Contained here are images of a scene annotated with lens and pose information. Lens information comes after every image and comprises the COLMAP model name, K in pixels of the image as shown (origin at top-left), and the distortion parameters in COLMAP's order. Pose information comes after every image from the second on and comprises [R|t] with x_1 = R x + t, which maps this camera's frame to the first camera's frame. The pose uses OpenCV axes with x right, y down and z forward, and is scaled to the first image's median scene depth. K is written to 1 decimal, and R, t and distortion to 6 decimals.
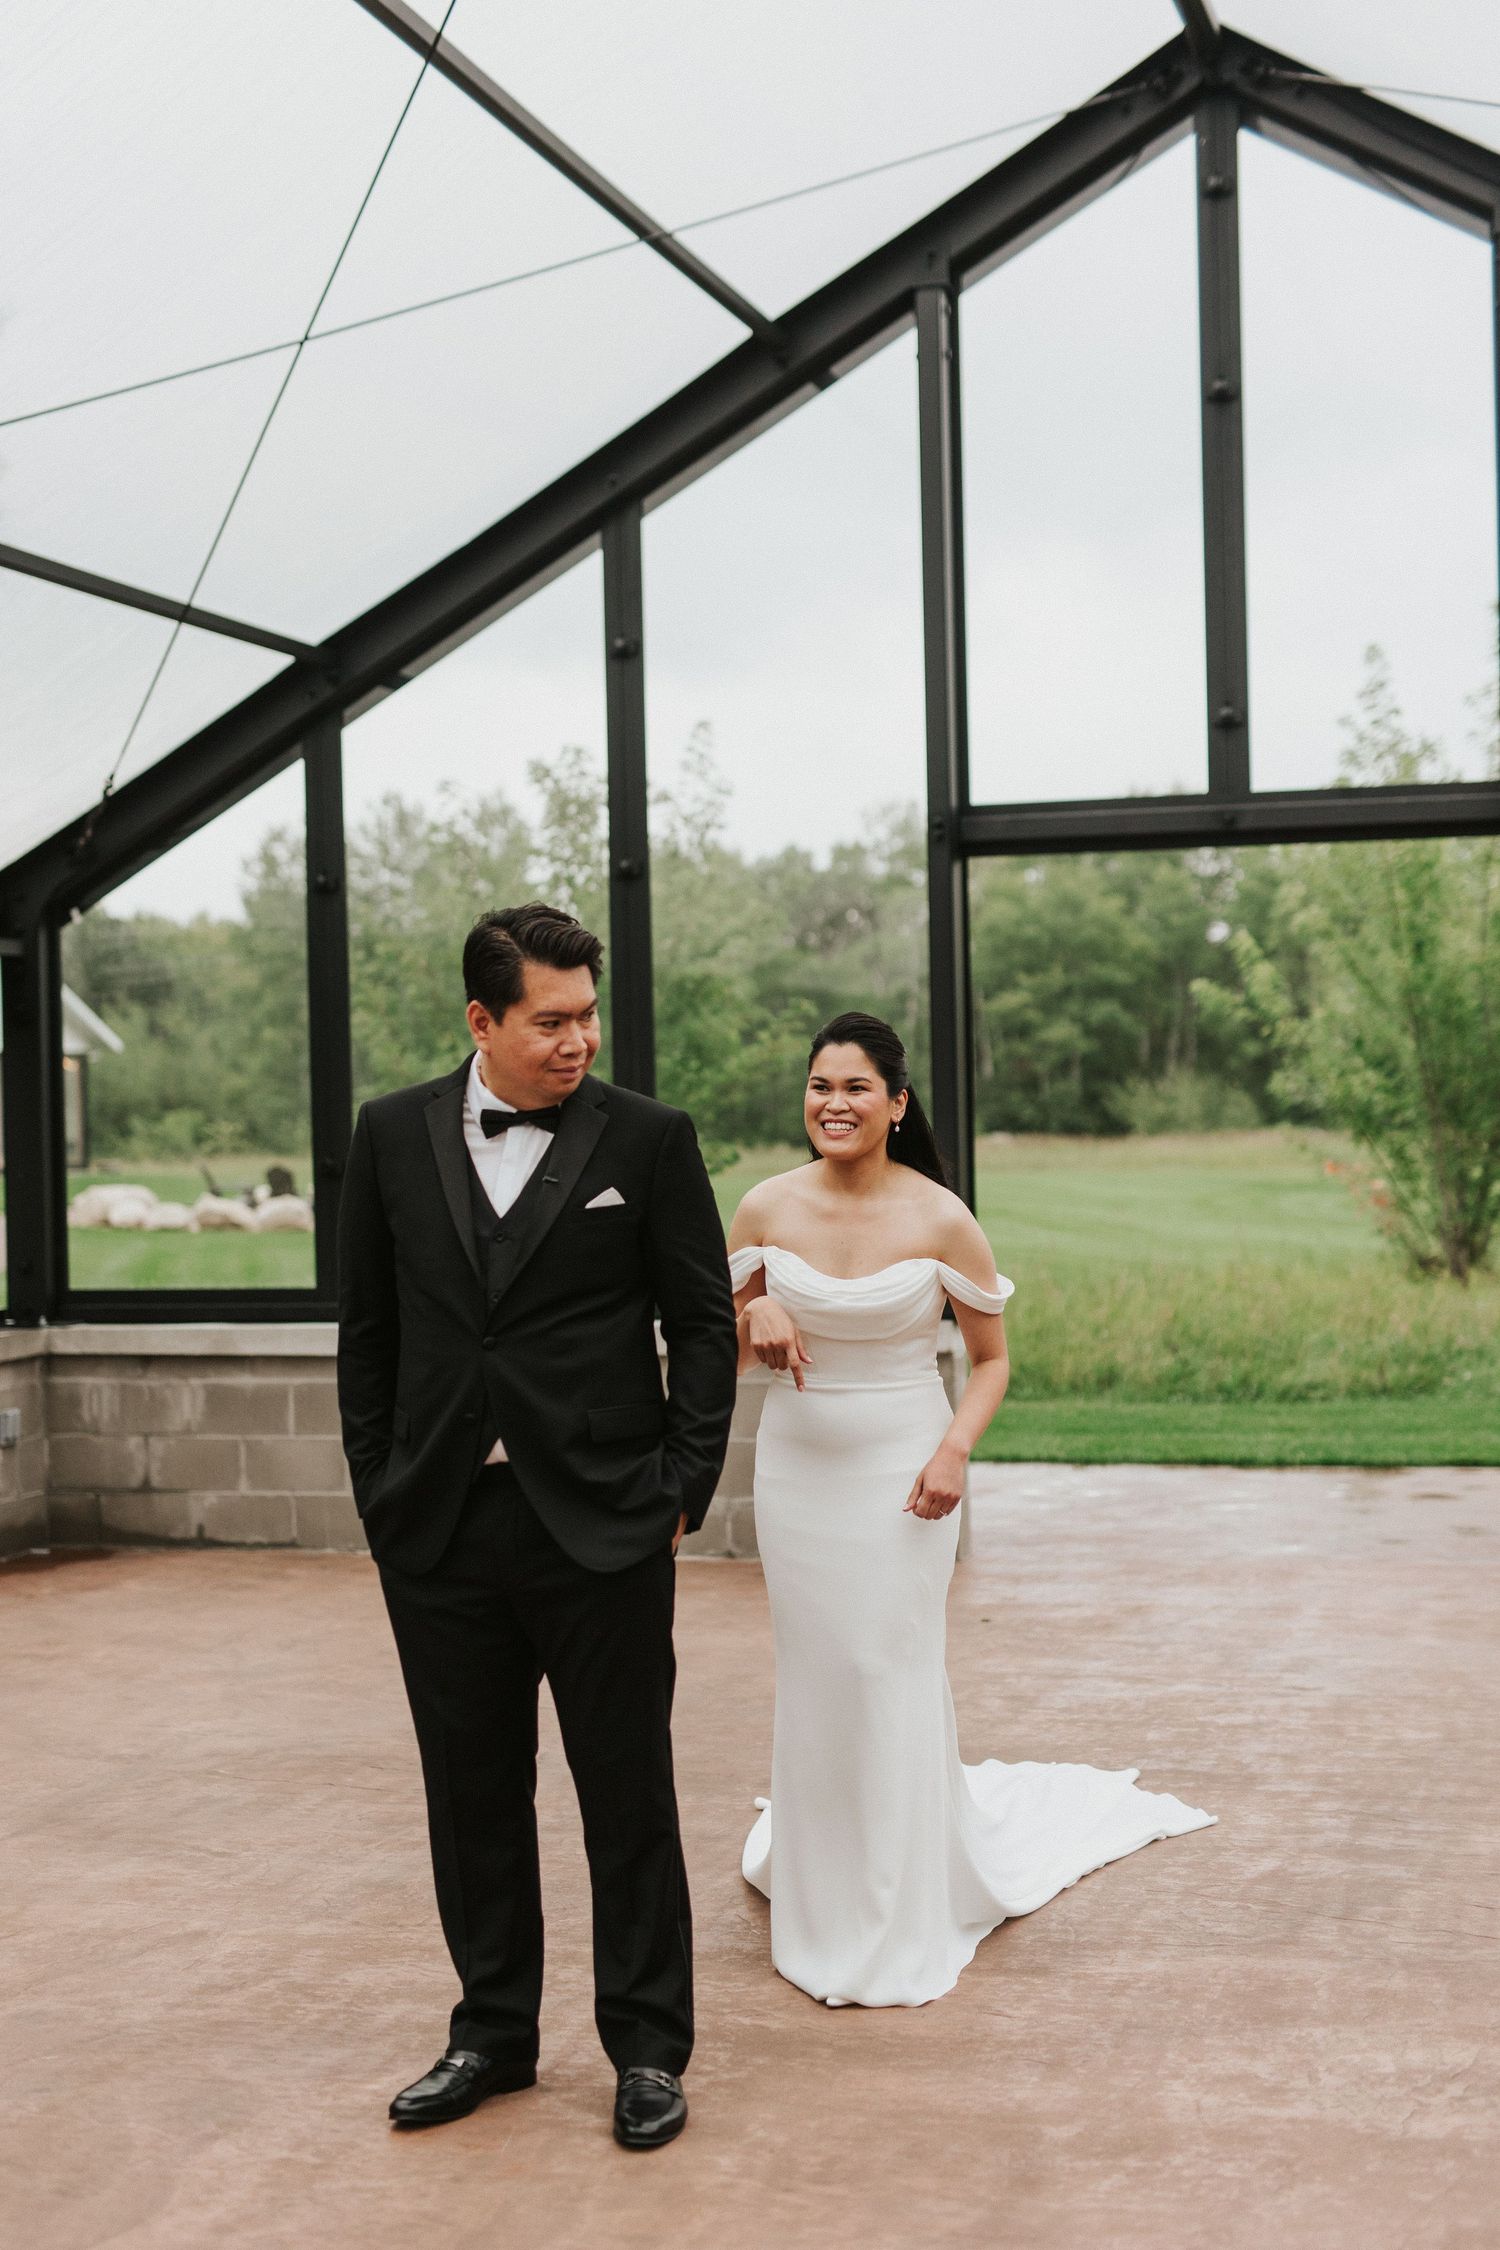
lens RADIAL K [[3168.5, 0, 751.3], [0, 3168.5, 1164.6], [0, 0, 1]] dist [-0.008920, -0.044808]
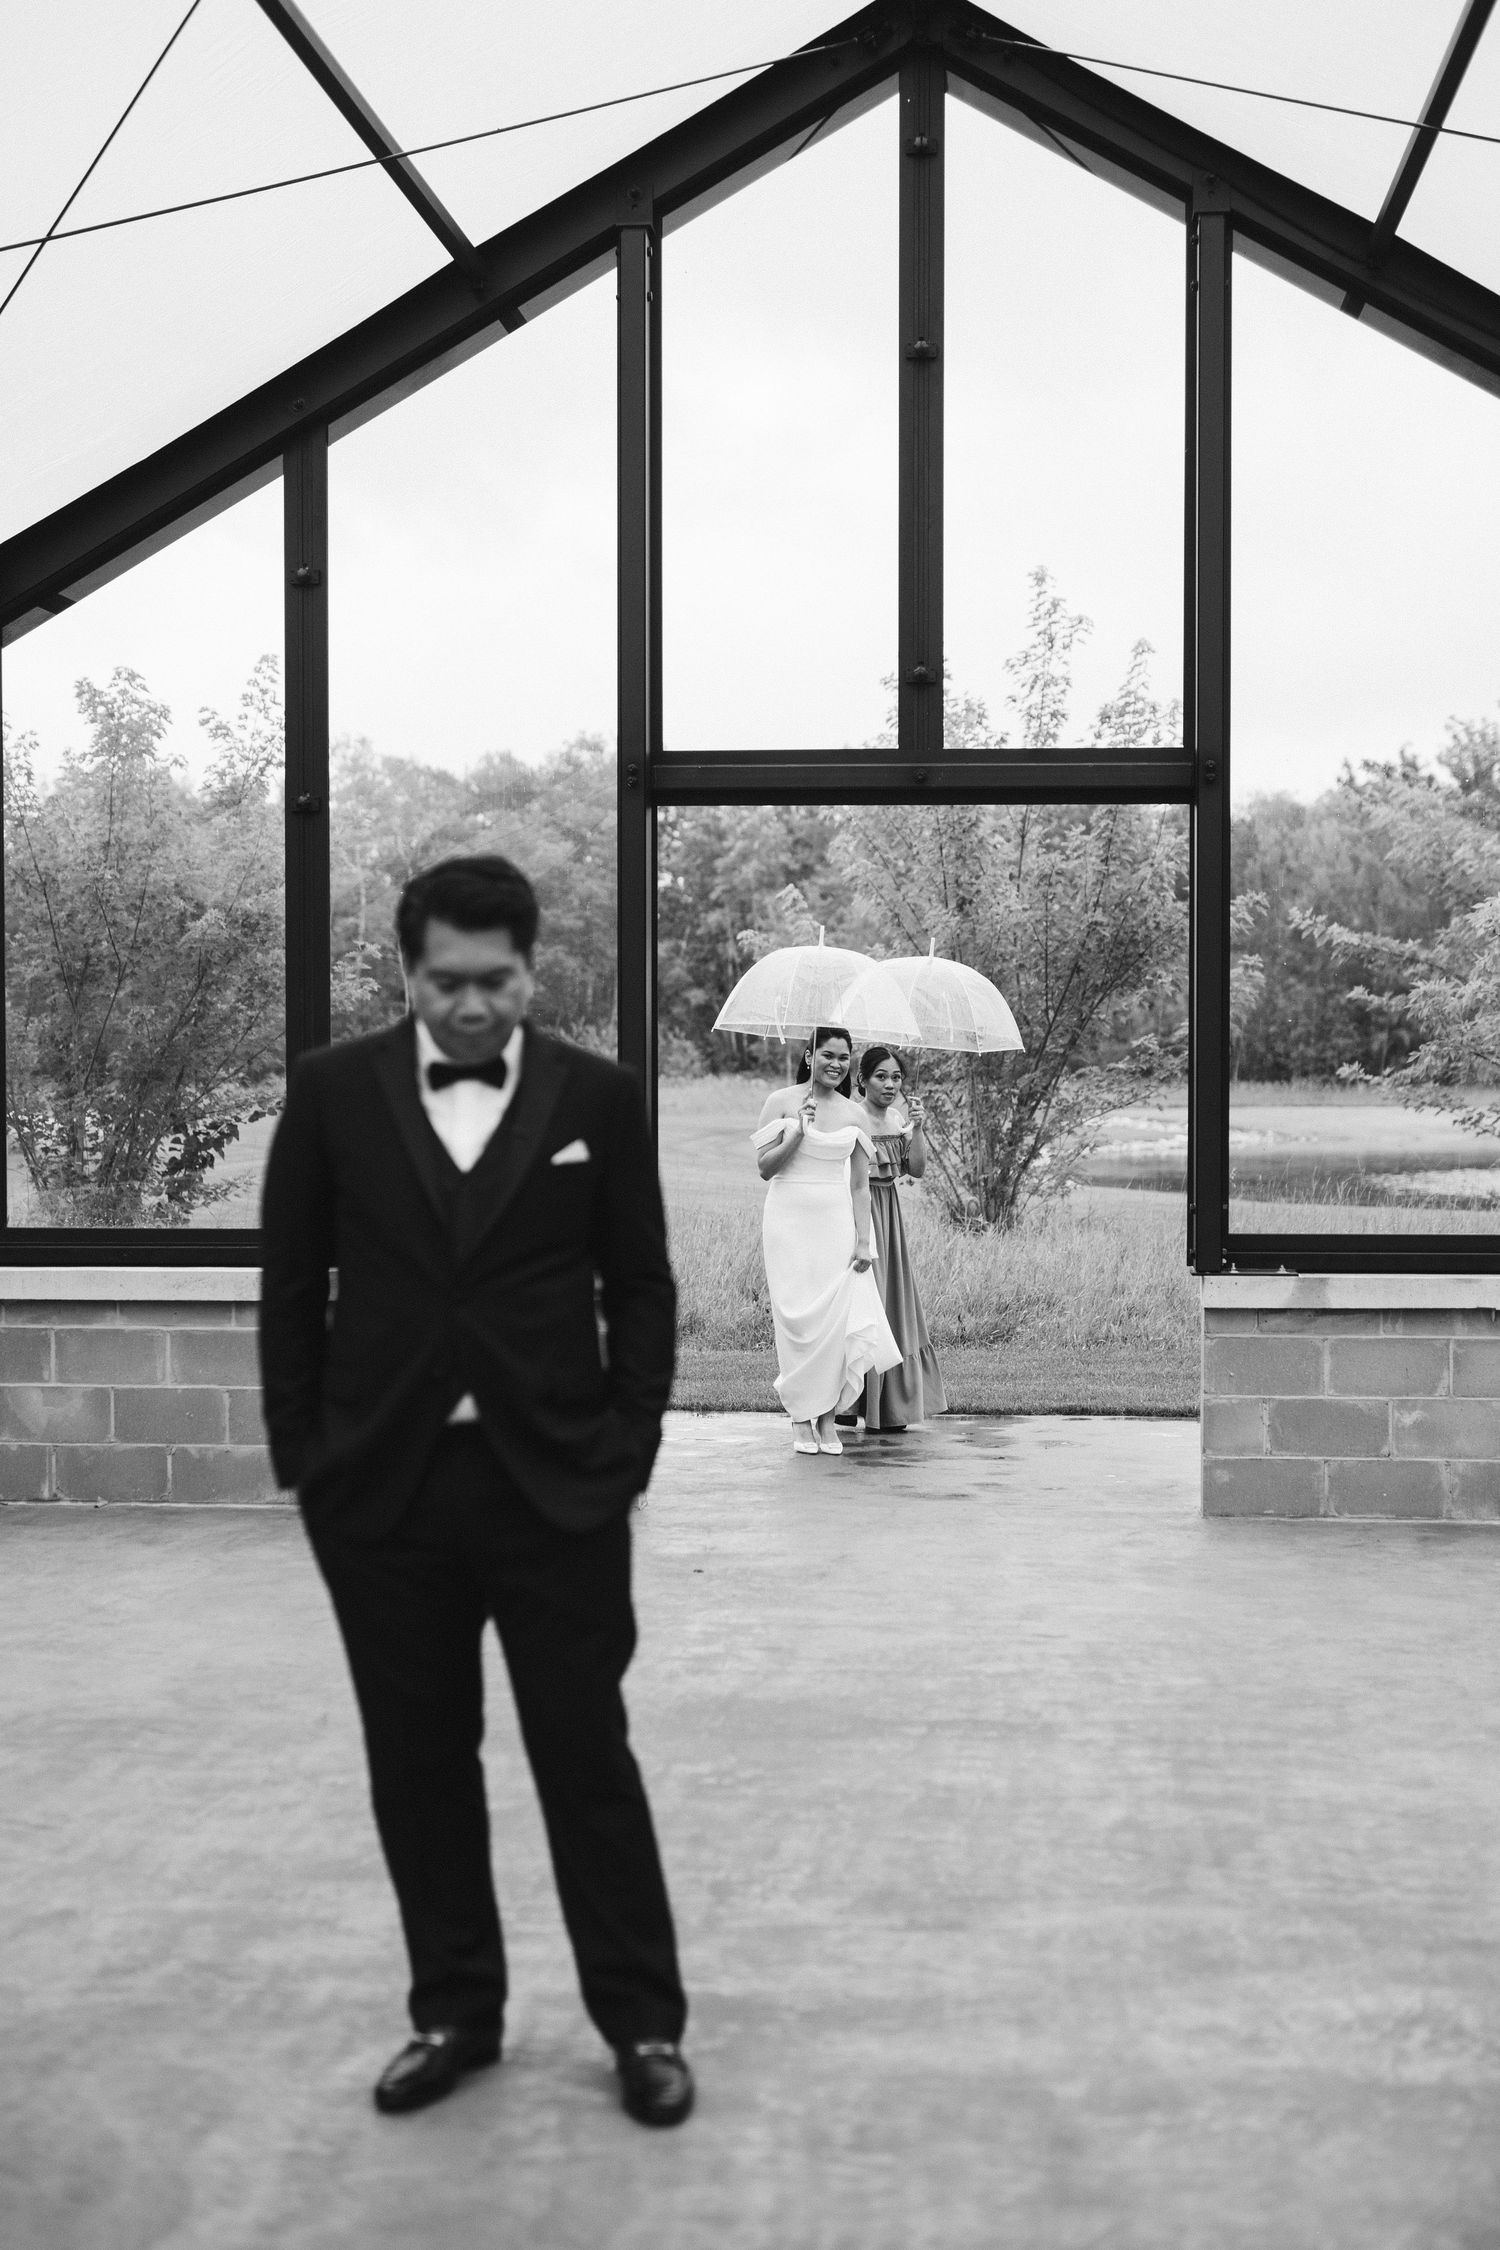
lens RADIAL K [[3161.2, 0, 750.0], [0, 3161.2, 1125.0], [0, 0, 1]] dist [-0.006494, 0.069761]
pose [[0.983263, 0.016860, 0.181411, -0.160759], [-0.017916, 0.999831, 0.004185, -0.001469], [-0.181310, -0.007365, 0.983398, 0.032232]]
